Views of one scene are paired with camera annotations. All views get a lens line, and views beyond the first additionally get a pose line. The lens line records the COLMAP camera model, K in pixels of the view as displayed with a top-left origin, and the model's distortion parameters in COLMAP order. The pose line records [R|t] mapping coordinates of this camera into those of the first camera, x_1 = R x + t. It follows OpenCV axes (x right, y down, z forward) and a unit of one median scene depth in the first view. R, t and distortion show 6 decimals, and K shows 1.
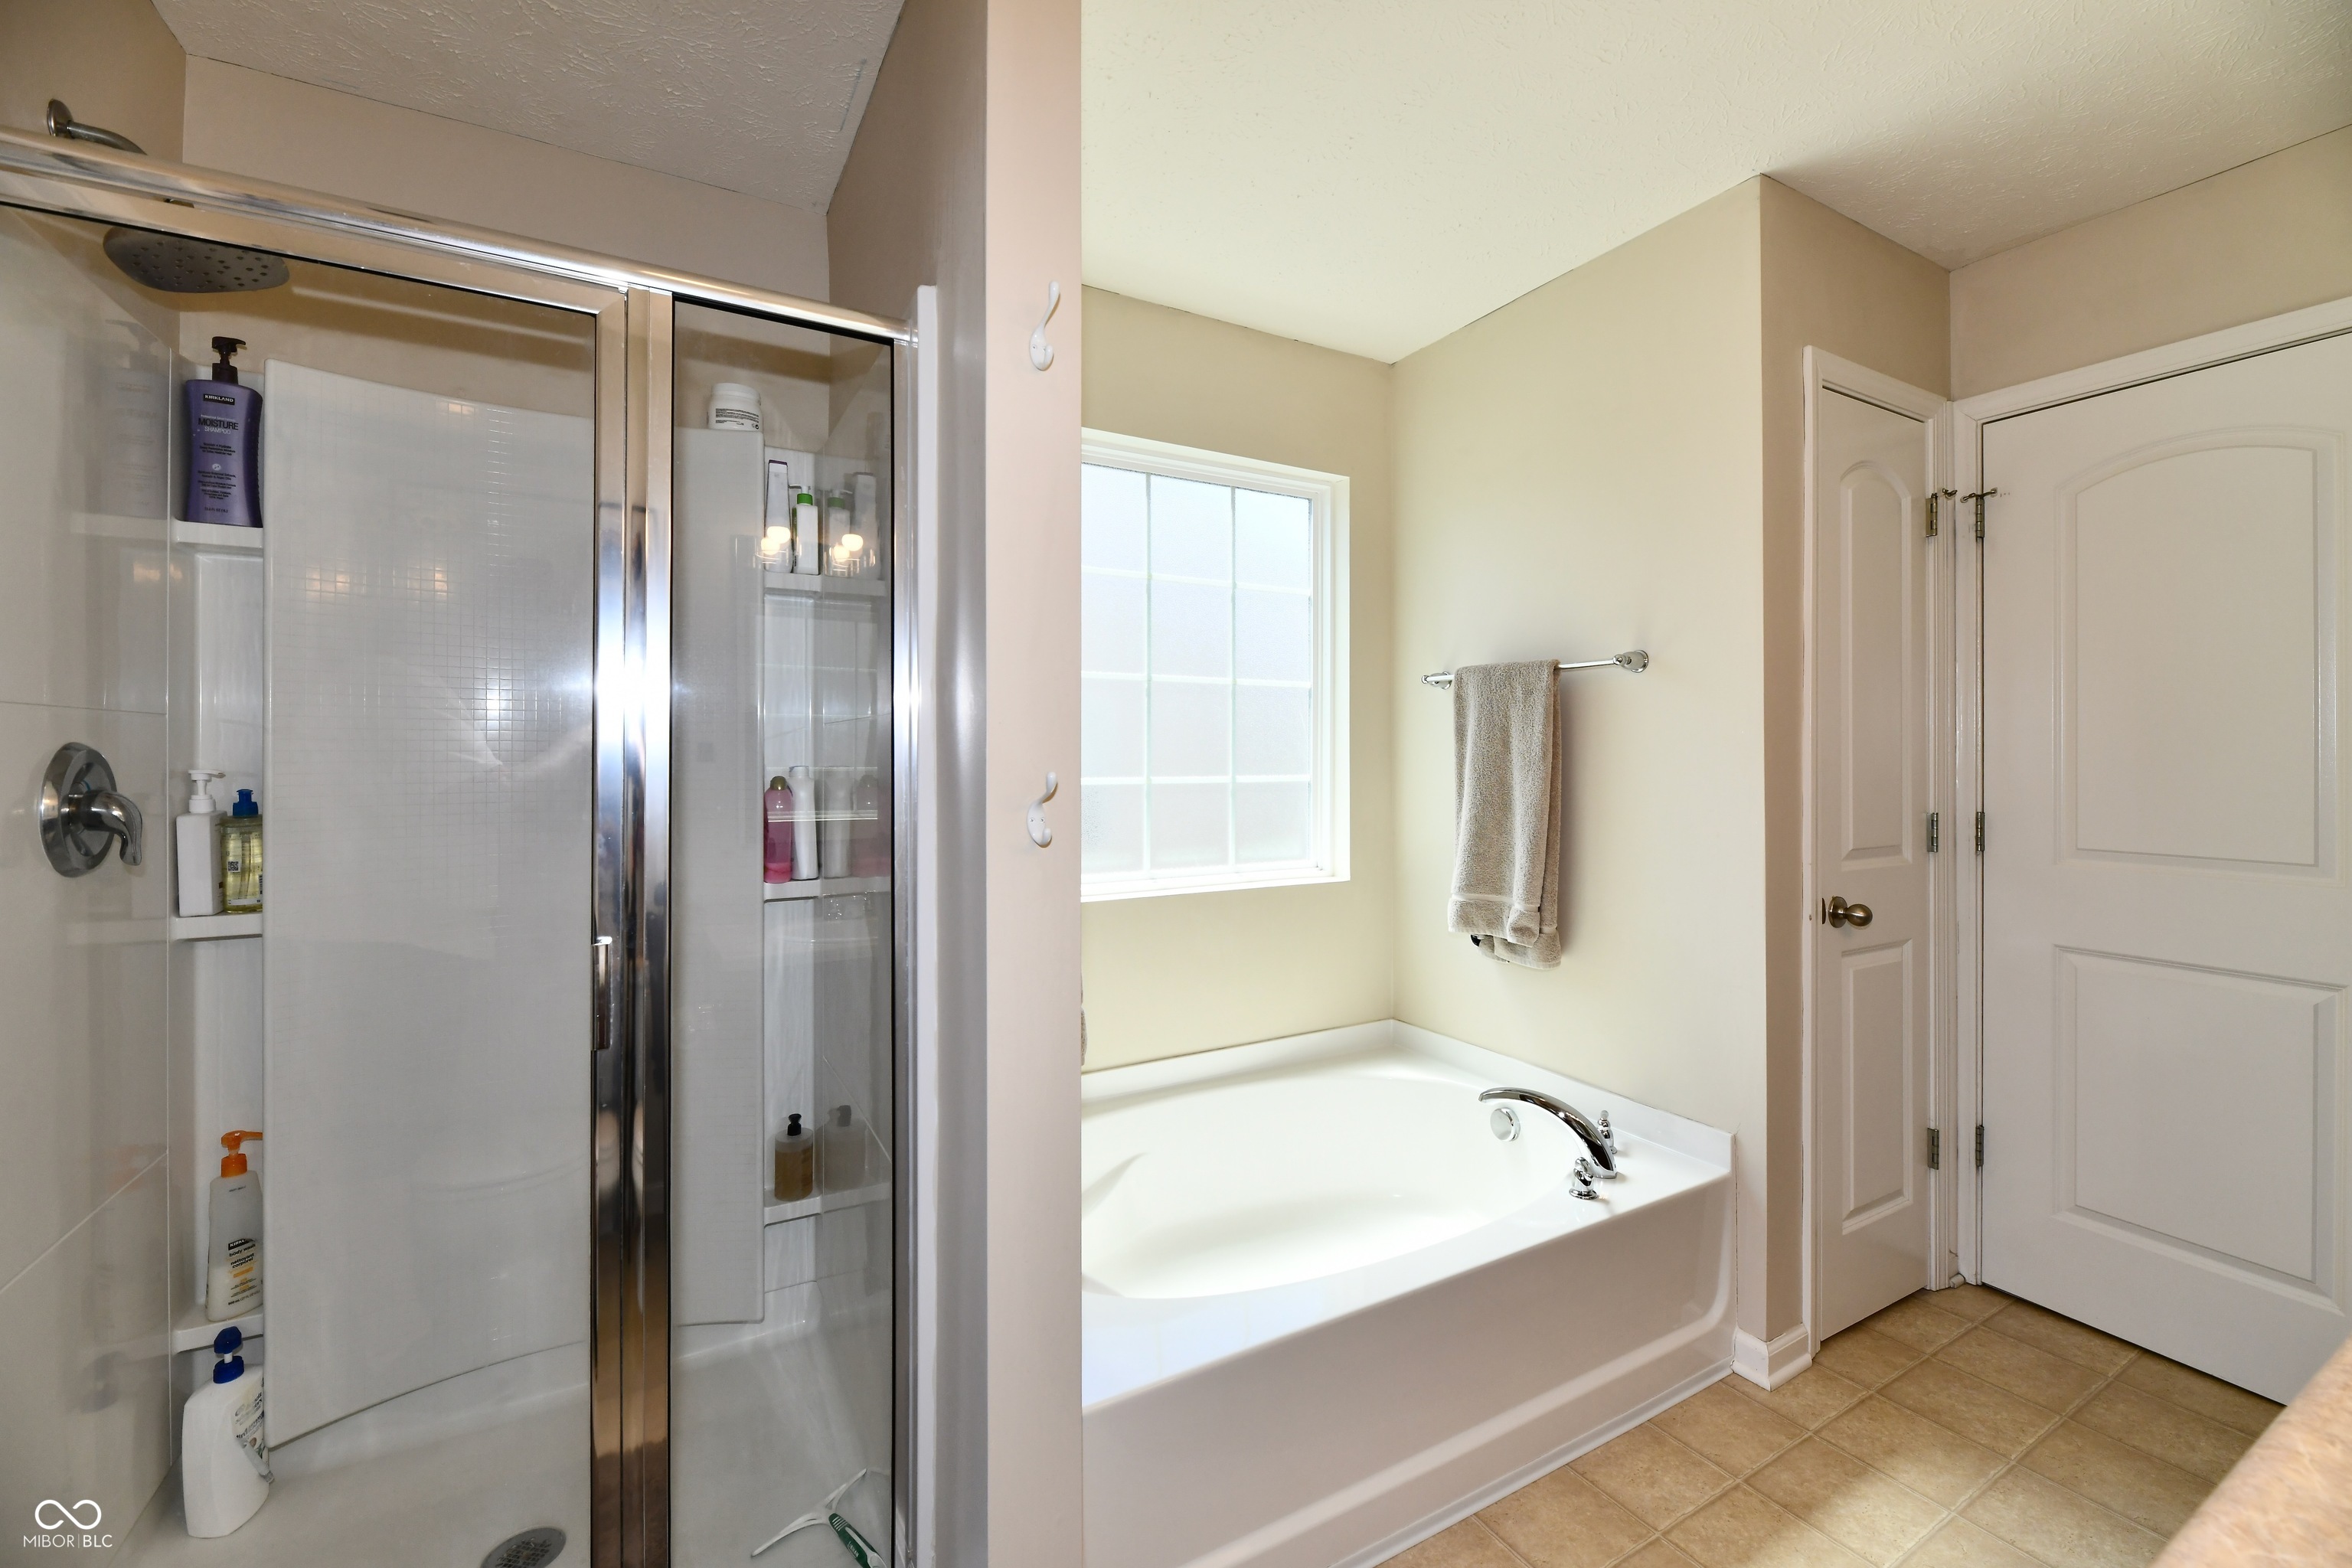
lens RADIAL K [[970.7, 0, 1192.6], [0, 970.7, 752.1], [0, 0, 1]] dist [-0.002111, -0.000527]
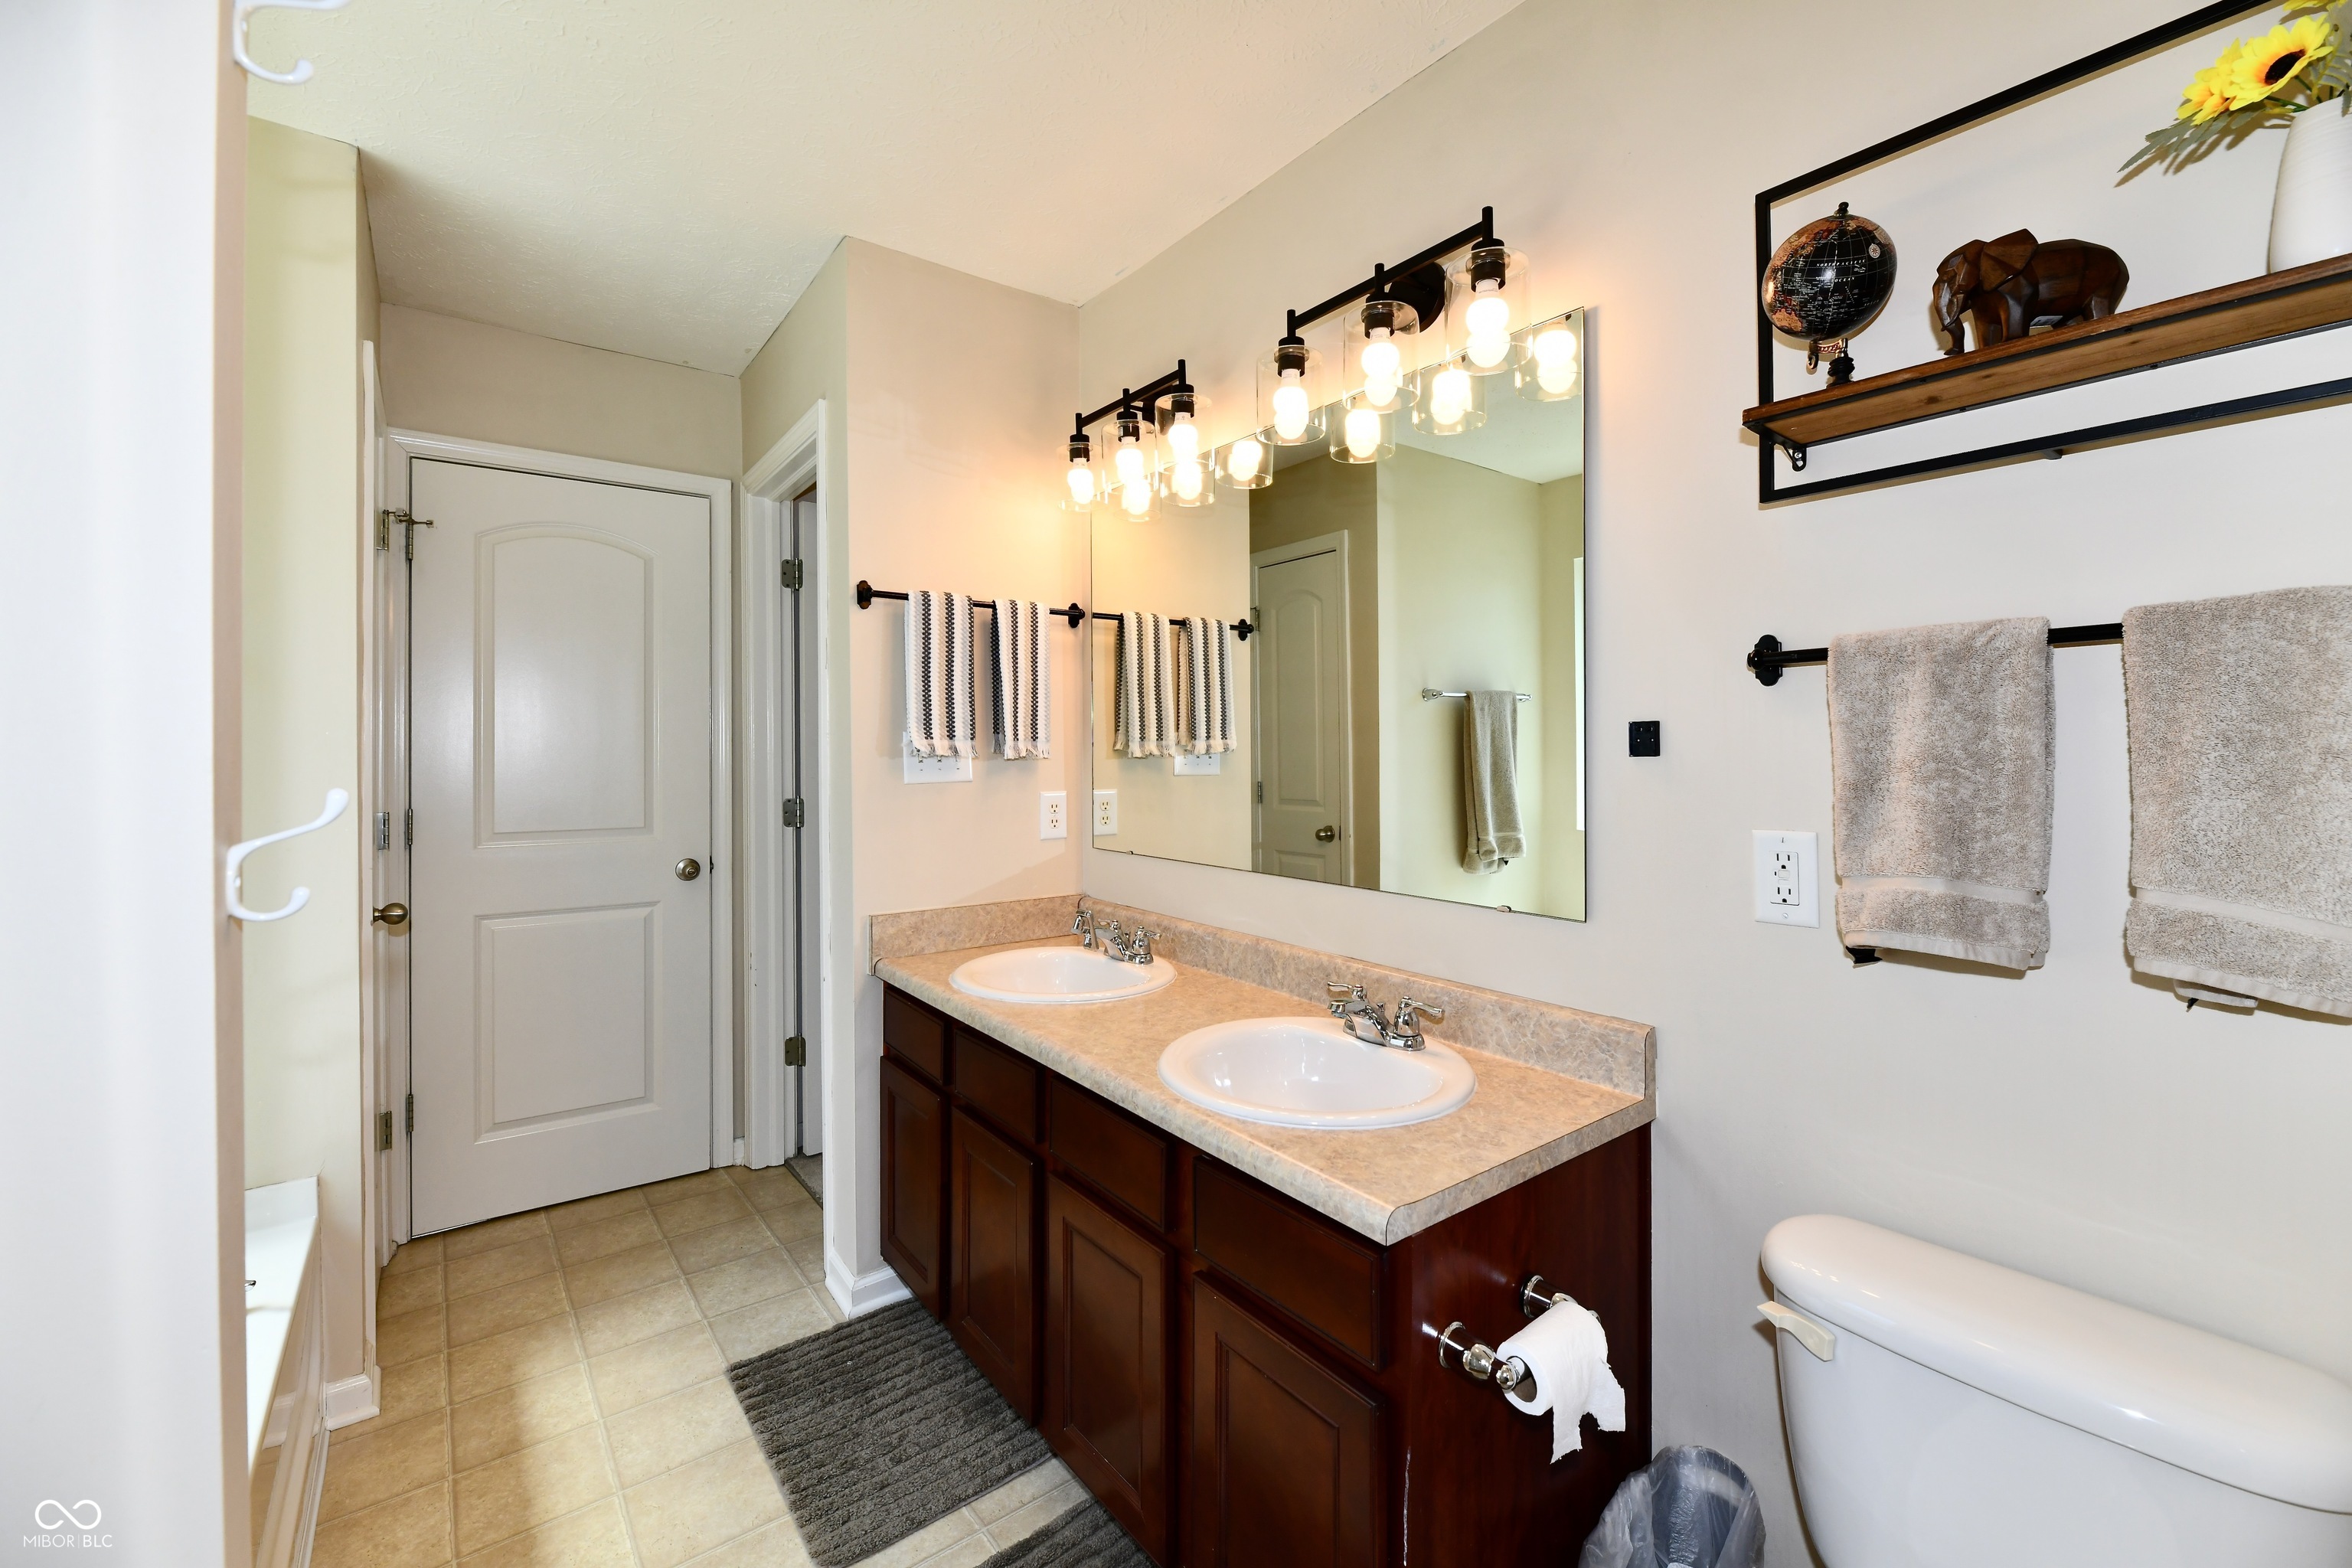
lens RADIAL K [[970.7, 0, 1192.6], [0, 970.7, 752.1], [0, 0, 1]] dist [-0.002111, -0.000527]
pose [[-0.141280, 0.003016, 0.989965, -0.501866], [0.002492, 0.999993, -0.002691, 0.002707], [-0.989967, 0.002087, -0.141287, 0.348177]]
